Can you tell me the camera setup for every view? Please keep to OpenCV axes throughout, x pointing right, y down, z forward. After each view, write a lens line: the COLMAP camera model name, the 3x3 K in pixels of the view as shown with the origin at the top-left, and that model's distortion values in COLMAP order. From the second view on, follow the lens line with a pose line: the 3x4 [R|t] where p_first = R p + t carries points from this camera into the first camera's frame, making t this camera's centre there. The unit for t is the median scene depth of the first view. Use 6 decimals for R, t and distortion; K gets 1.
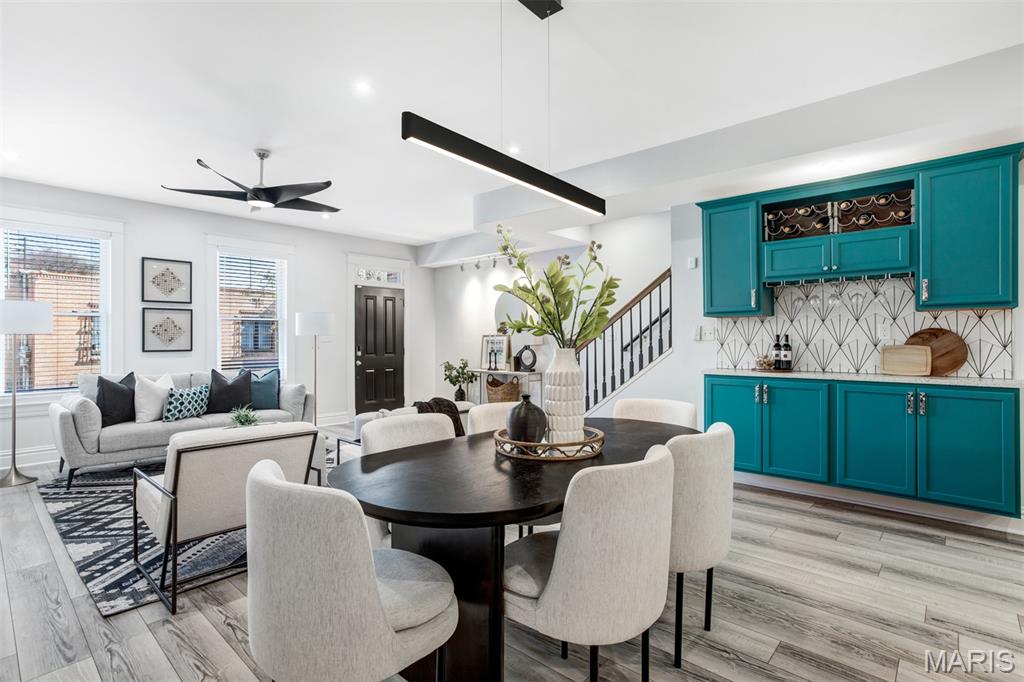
lens RADIAL K [[492.6, 0, 512.0], [0, 492.6, 341.0], [0, 0, 1]] dist [-0.000993, 0.000665]
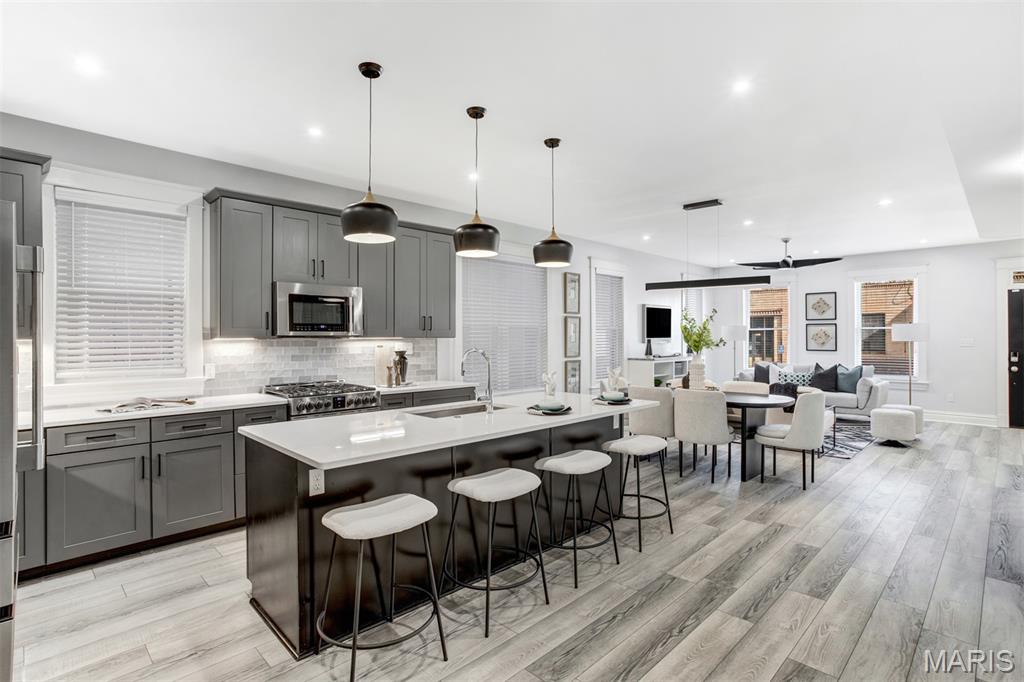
lens RADIAL K [[521.9, 0, 509.0], [0, 521.9, 333.0], [0, 0, 1]] dist [0.001371, 0.001084]
pose [[-0.026535, -0.000838, -0.999648, 0.788970], [-0.000458, 1.000000, -0.000826, -0.026696], [0.999648, 0.000436, -0.026535, 0.033656]]
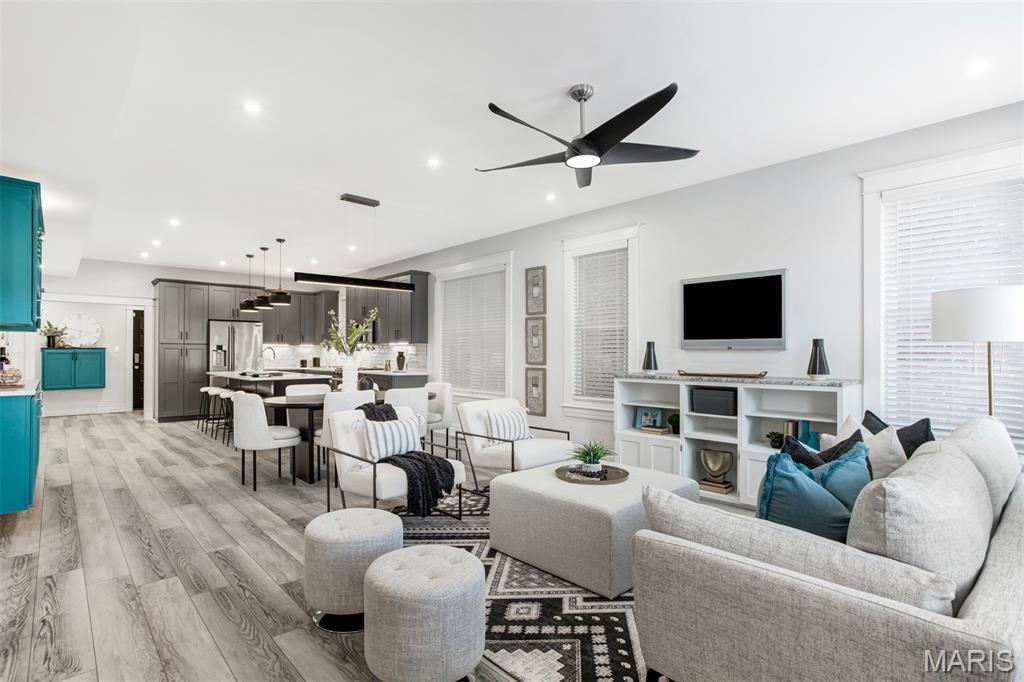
lens RADIAL K [[511.2, 0, 498.1], [0, 511.2, 348.3], [0, 0, 1]] dist [-0.055840, 0.038306]
pose [[-0.994244, 0.004520, 0.107040, -0.267456], [0.003924, 0.999976, -0.005778, -0.002350], [-0.107064, -0.005325, -0.994238, 0.996739]]
